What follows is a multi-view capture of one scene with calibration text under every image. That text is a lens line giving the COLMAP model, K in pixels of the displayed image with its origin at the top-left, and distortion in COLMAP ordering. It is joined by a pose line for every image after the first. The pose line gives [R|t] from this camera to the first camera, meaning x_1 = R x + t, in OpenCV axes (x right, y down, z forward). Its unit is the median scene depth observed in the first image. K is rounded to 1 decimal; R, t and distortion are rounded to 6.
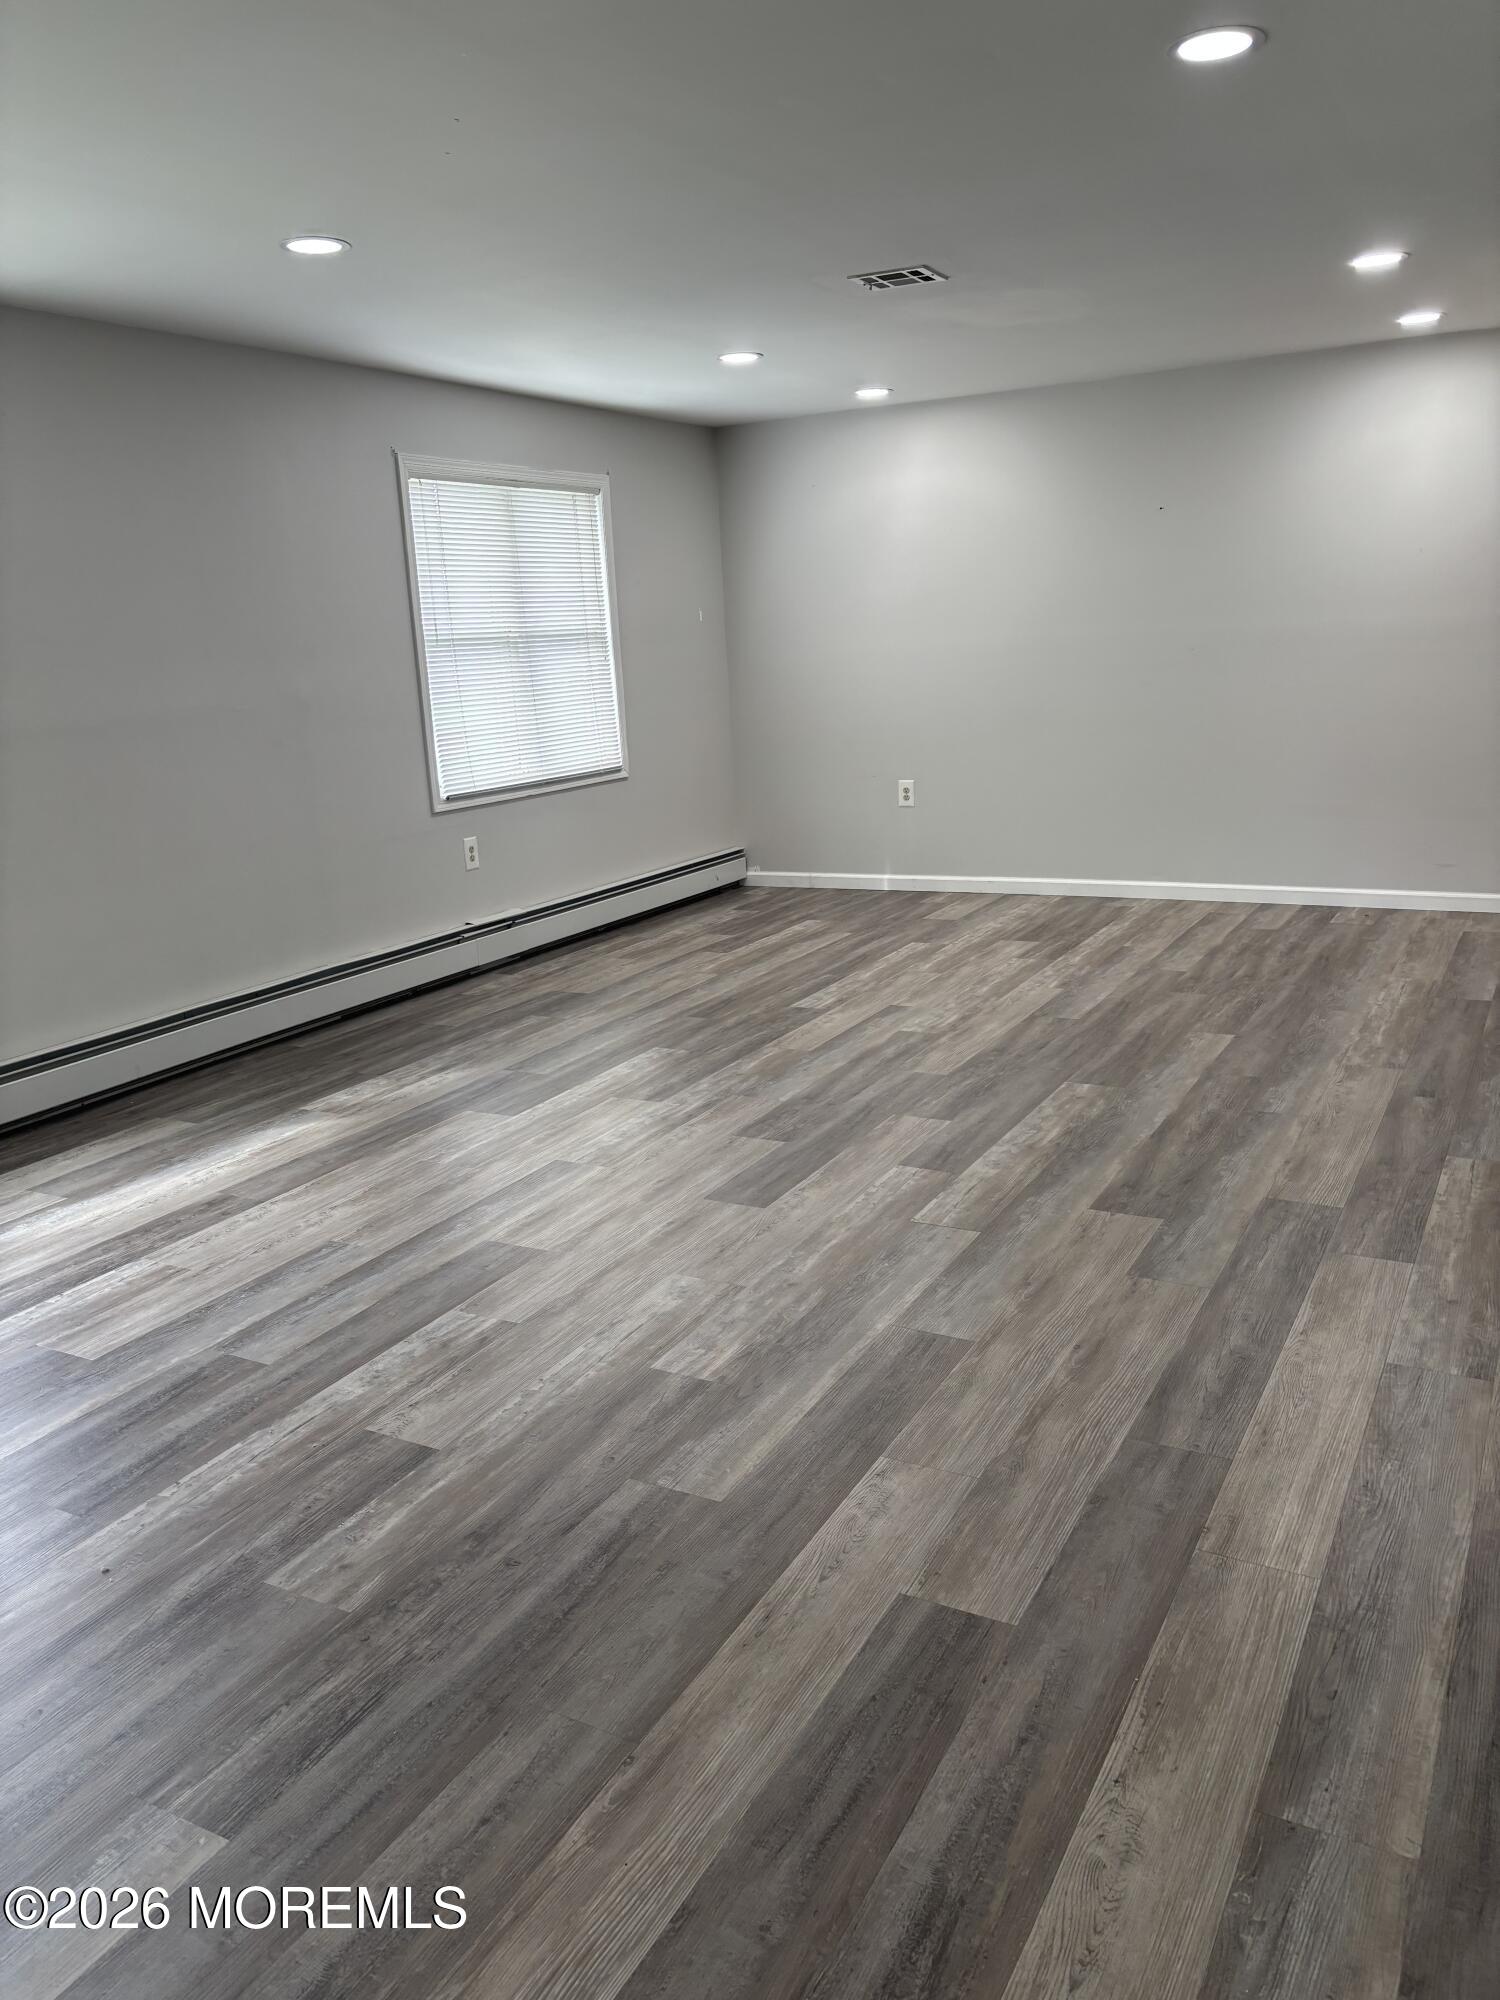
lens RADIAL K [[1530.2, 0, 750.0], [0, 1530.2, 1000.0], [0, 0, 1]] dist [0.044273, -0.058274]
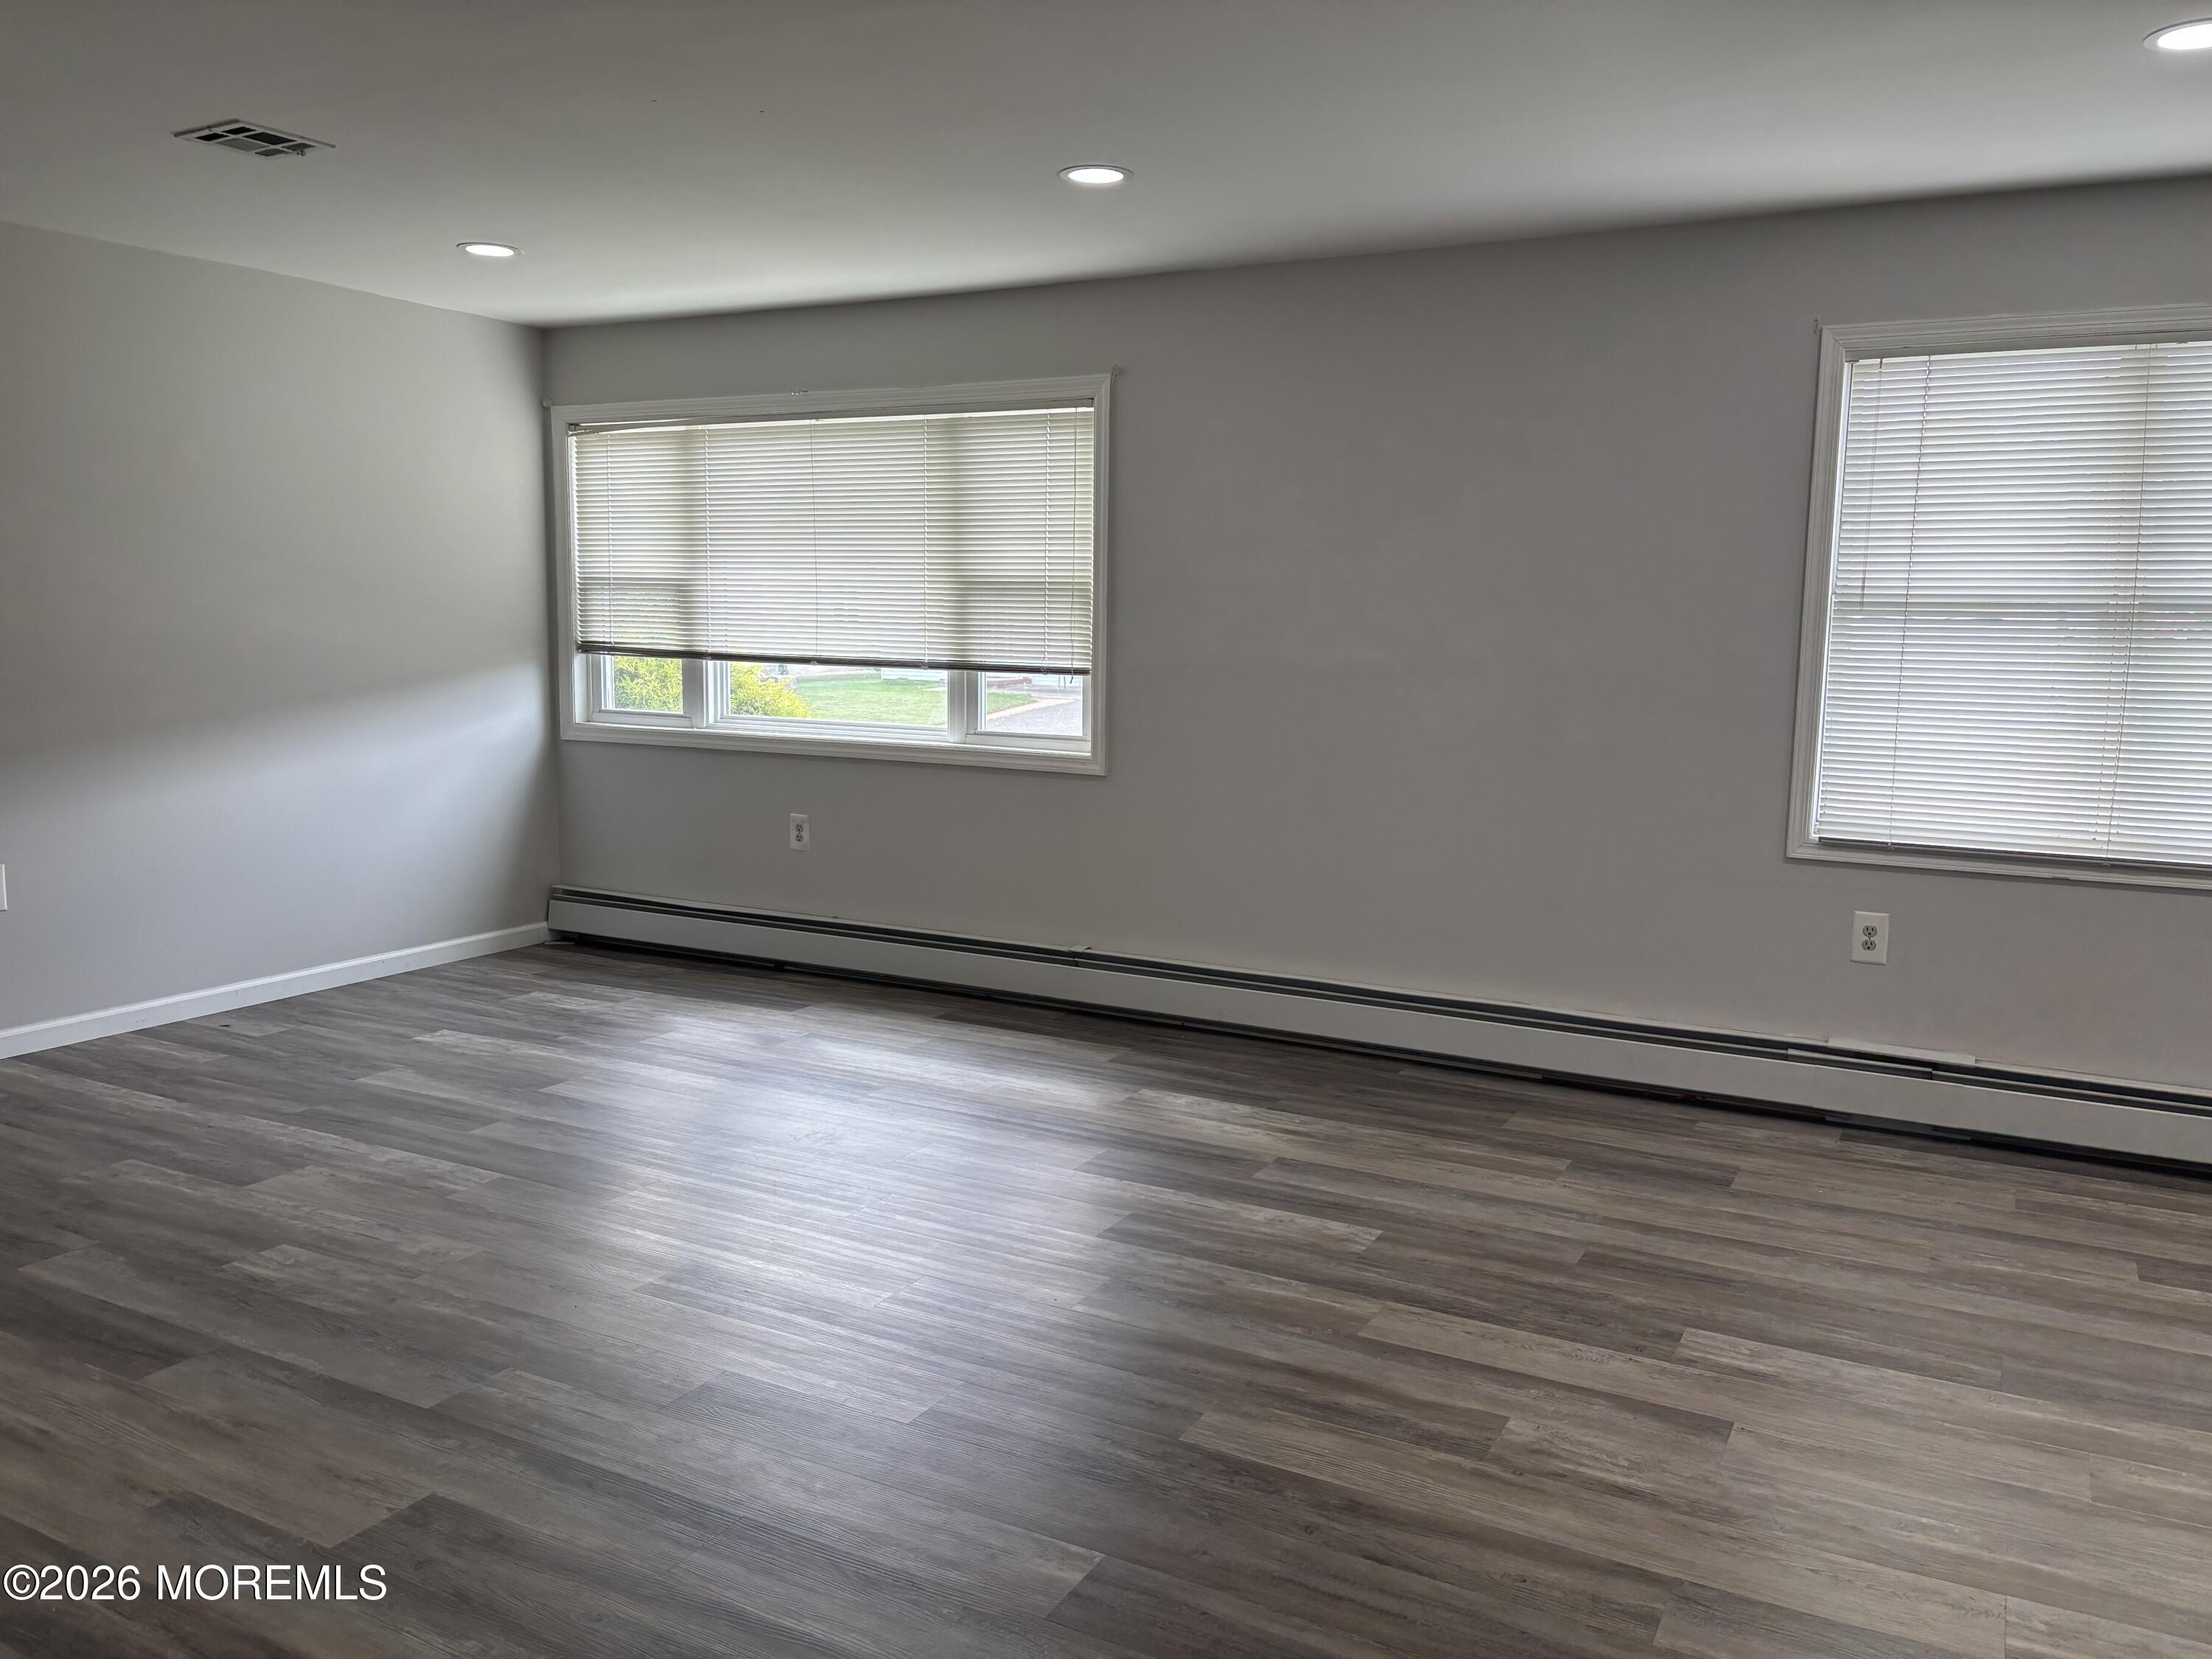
lens RADIAL K [[1692.4, 0, 1097.0], [0, 1692.4, 798.3], [0, 0, 1]] dist [0.044273, -0.058274]
pose [[0.003016, 0.166883, -0.985972, 0.639737], [-0.249981, 0.954798, 0.160842, -0.238120], [0.968246, 0.245989, 0.044597, 0.849421]]
